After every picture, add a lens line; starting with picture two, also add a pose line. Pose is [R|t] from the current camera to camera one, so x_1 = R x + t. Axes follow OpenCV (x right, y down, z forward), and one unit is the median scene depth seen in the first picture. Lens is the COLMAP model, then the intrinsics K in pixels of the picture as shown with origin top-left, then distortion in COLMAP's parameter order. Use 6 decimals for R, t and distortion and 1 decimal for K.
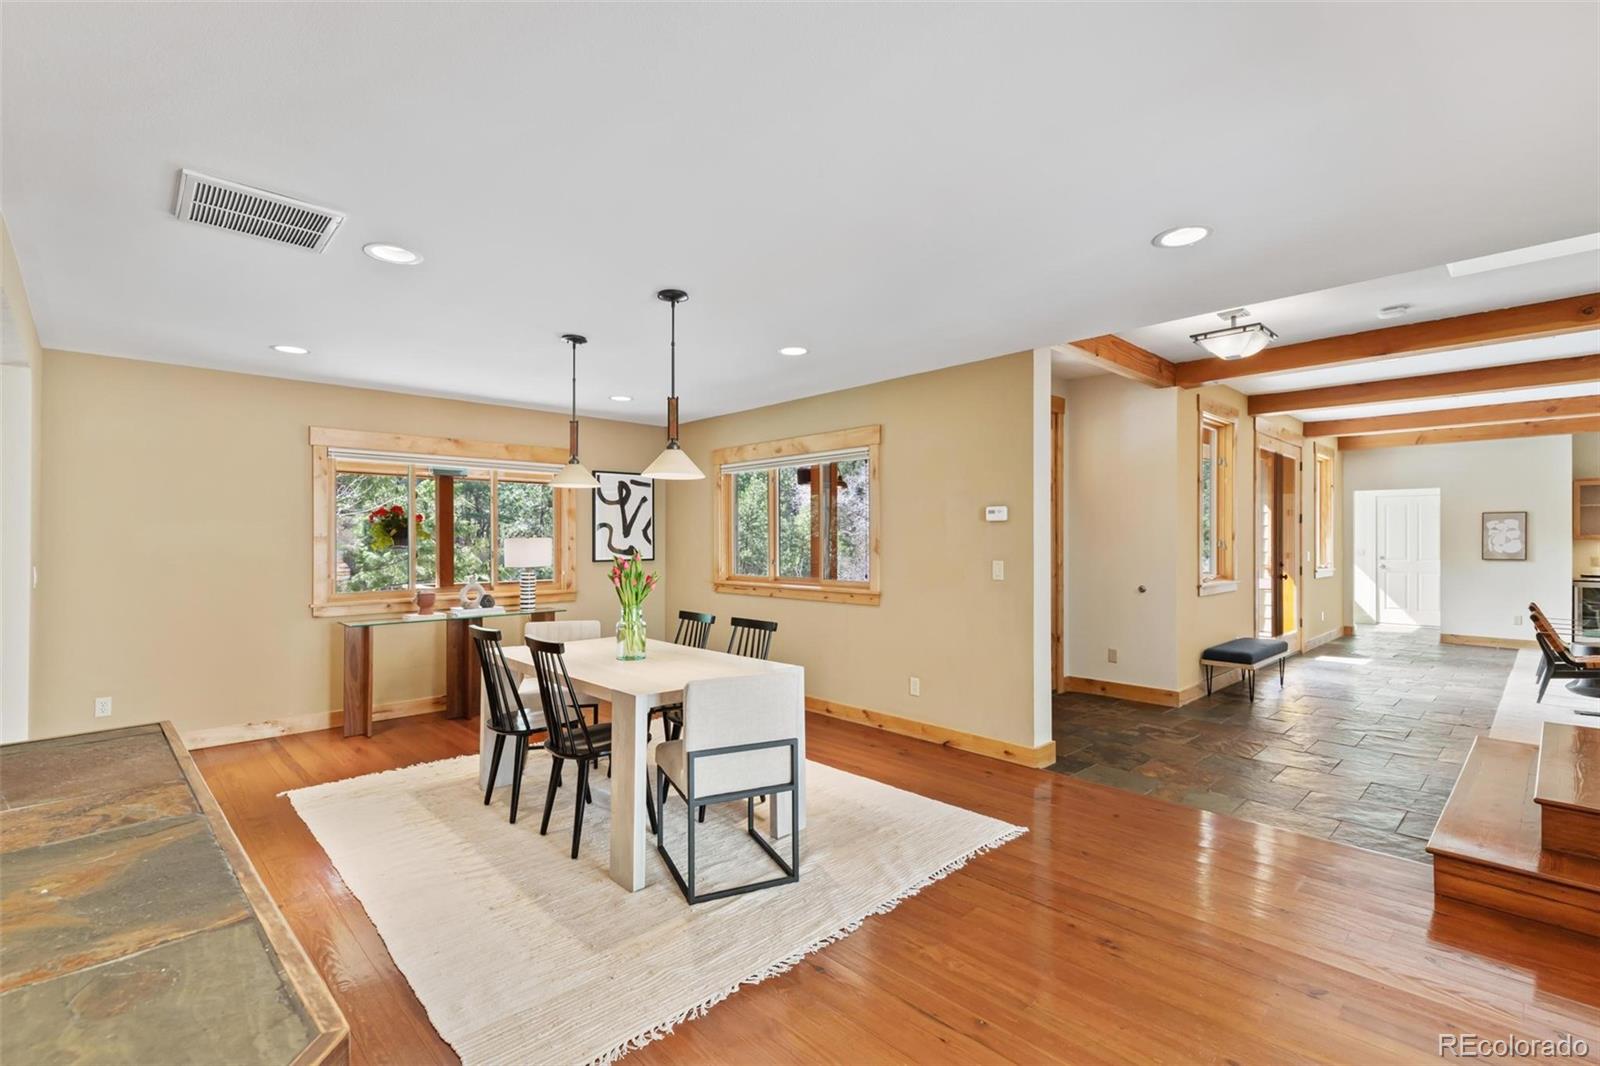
lens RADIAL K [[715.2, 0, 803.4], [0, 715.2, 535.3], [0, 0, 1]] dist [-0.003503, -0.000930]
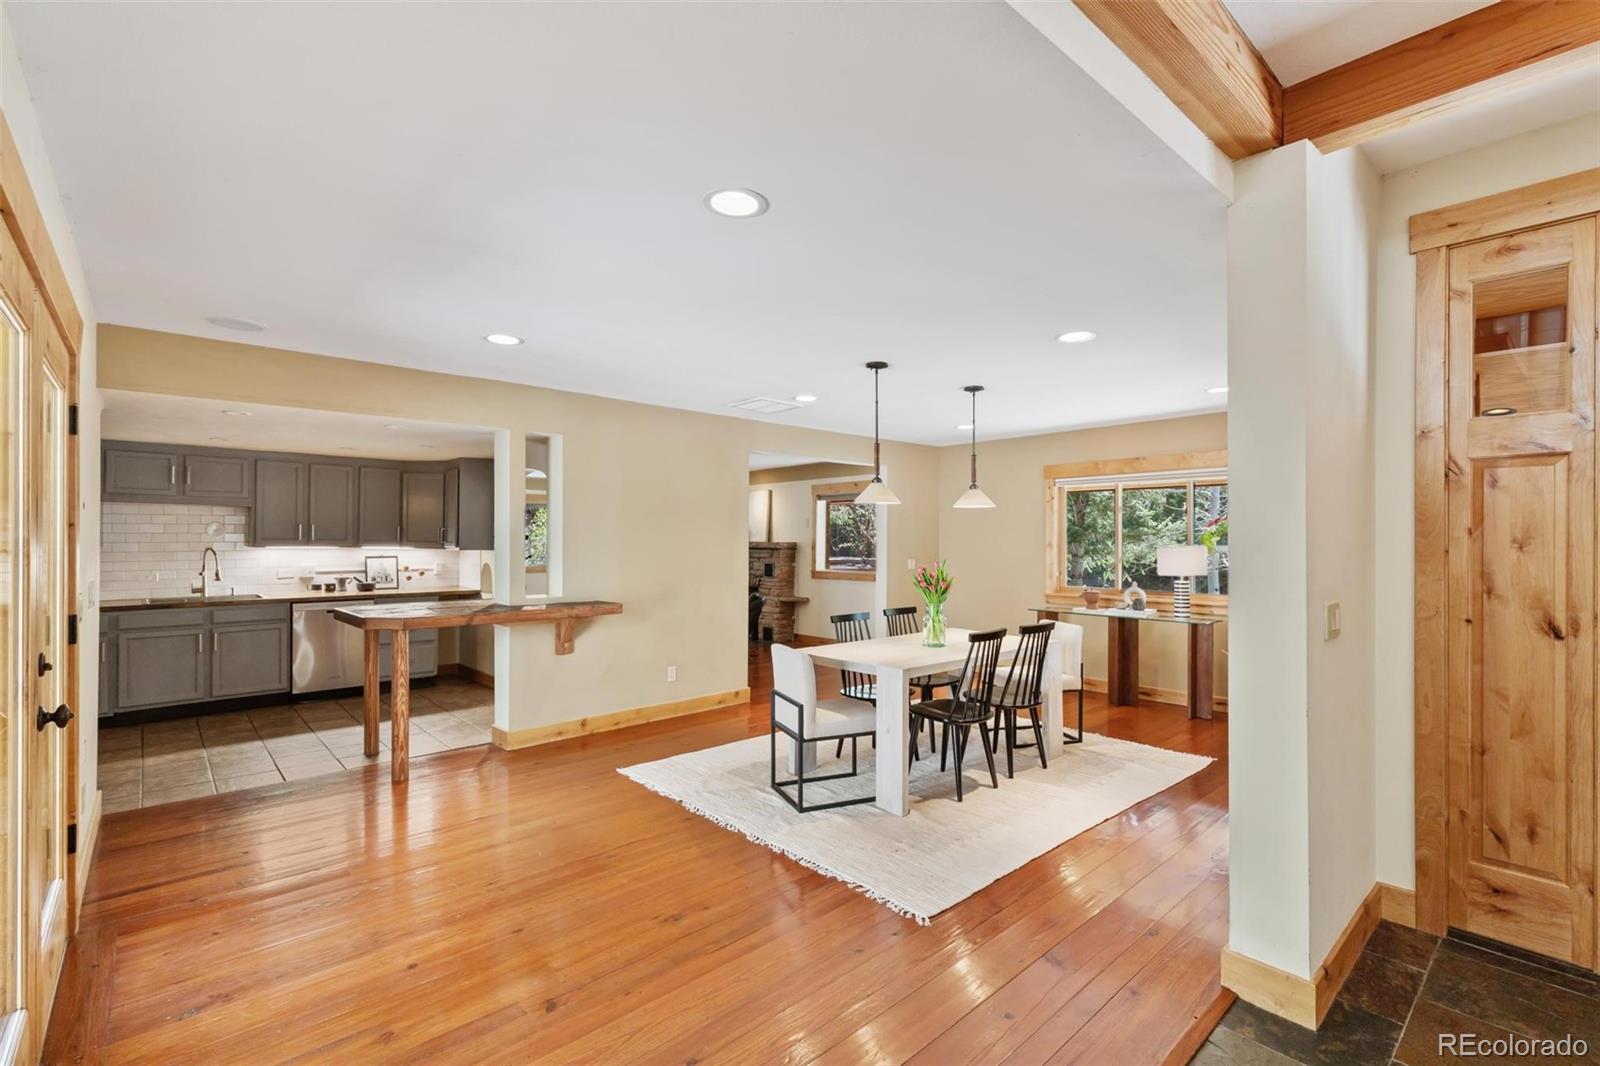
lens RADIAL K [[715.2, 0, 812.2], [0, 715.2, 540.4], [0, 0, 1]] dist [-0.003503, -0.000930]
pose [[-0.029161, -0.002131, -0.999572, 1.275695], [0.008419, 0.999962, -0.002377, -0.012800], [0.999539, -0.008485, -0.029142, 1.041354]]
